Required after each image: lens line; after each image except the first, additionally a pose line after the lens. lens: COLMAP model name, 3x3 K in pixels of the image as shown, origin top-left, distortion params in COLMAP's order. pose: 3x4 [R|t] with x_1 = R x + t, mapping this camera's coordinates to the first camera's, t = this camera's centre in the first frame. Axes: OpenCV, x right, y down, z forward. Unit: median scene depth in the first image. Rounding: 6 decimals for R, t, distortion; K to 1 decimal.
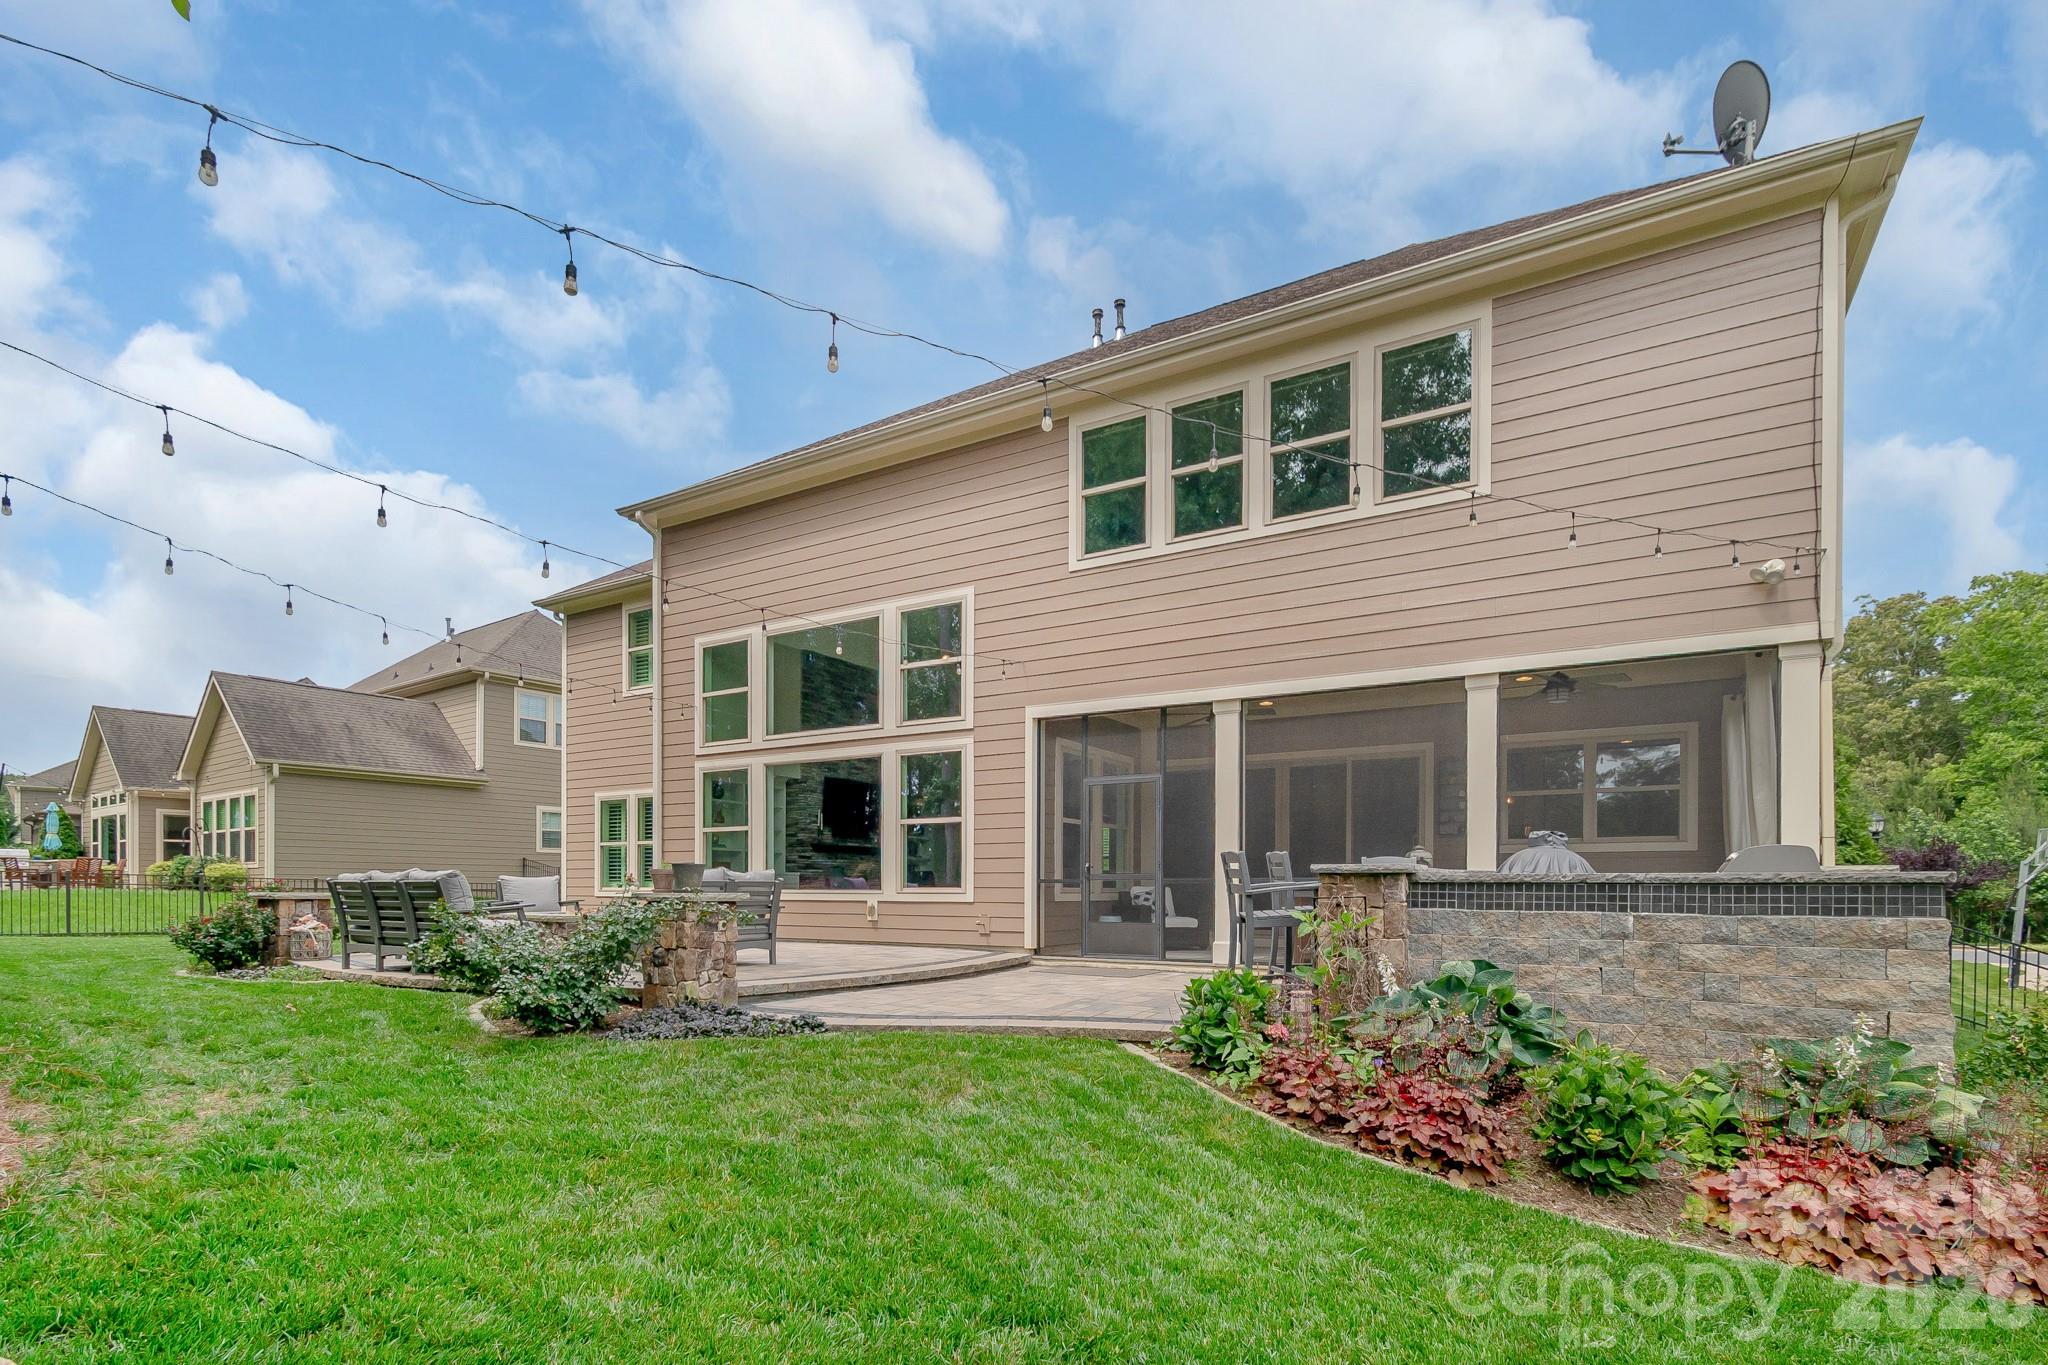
lens RADIAL K [[926.2, 0, 1095.9], [0, 926.2, 709.4], [0, 0, 1]] dist [0.001095, -0.002268]
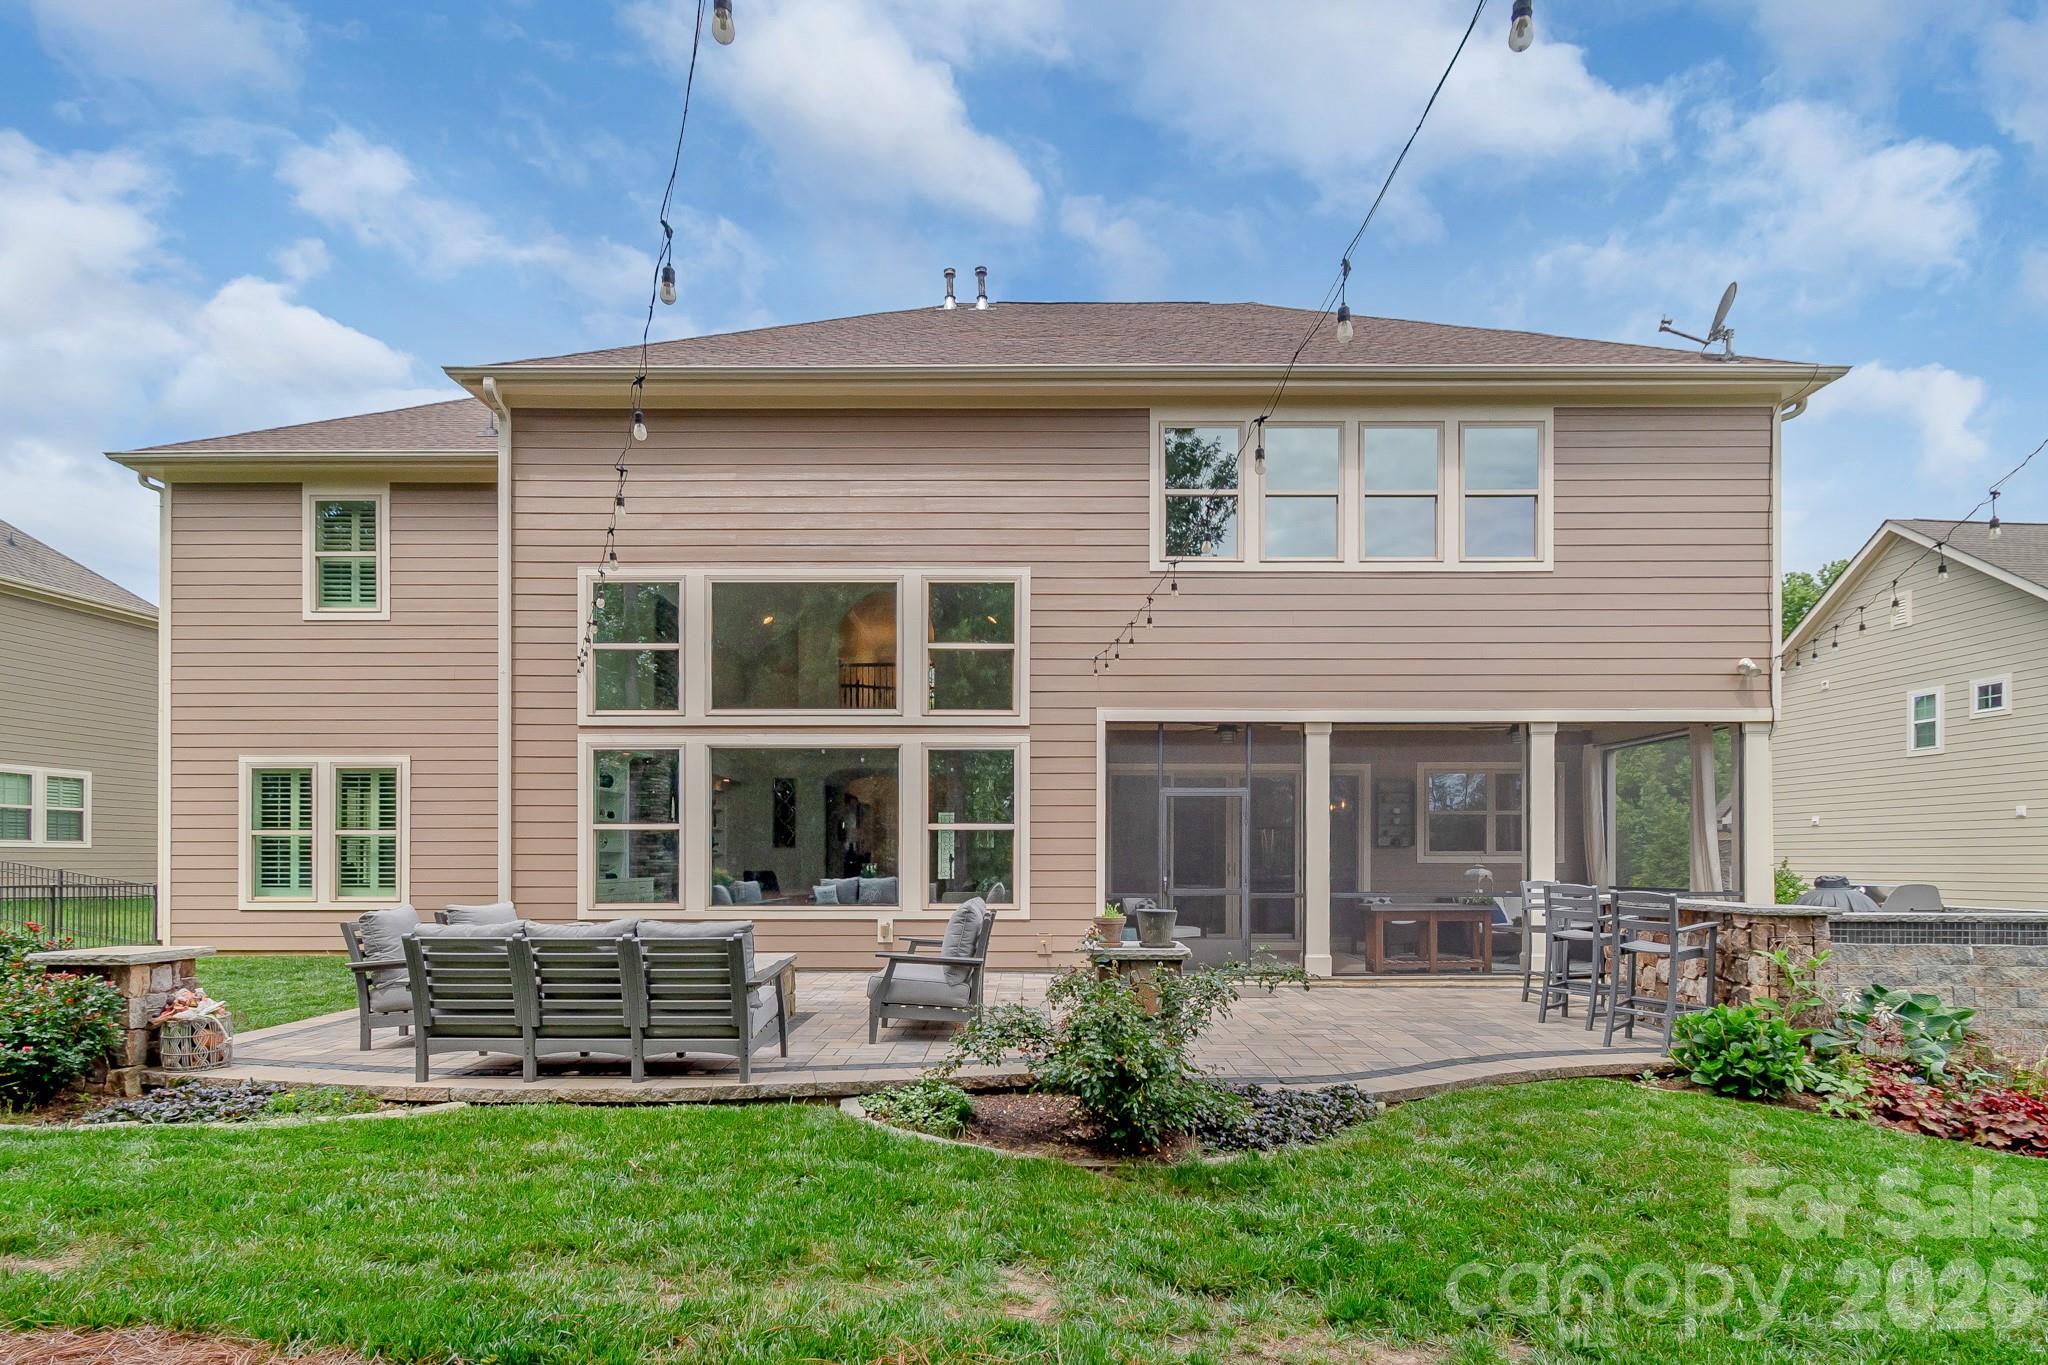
lens RADIAL K [[926.2, 0, 1026.7], [0, 926.2, 683.5], [0, 0, 1]] dist [0.001095, -0.002268]
pose [[0.877090, 0.089494, 0.471916, -0.553877], [-0.091013, 0.995656, -0.019661, -0.002359], [-0.471625, -0.025706, 0.881424, 0.204965]]
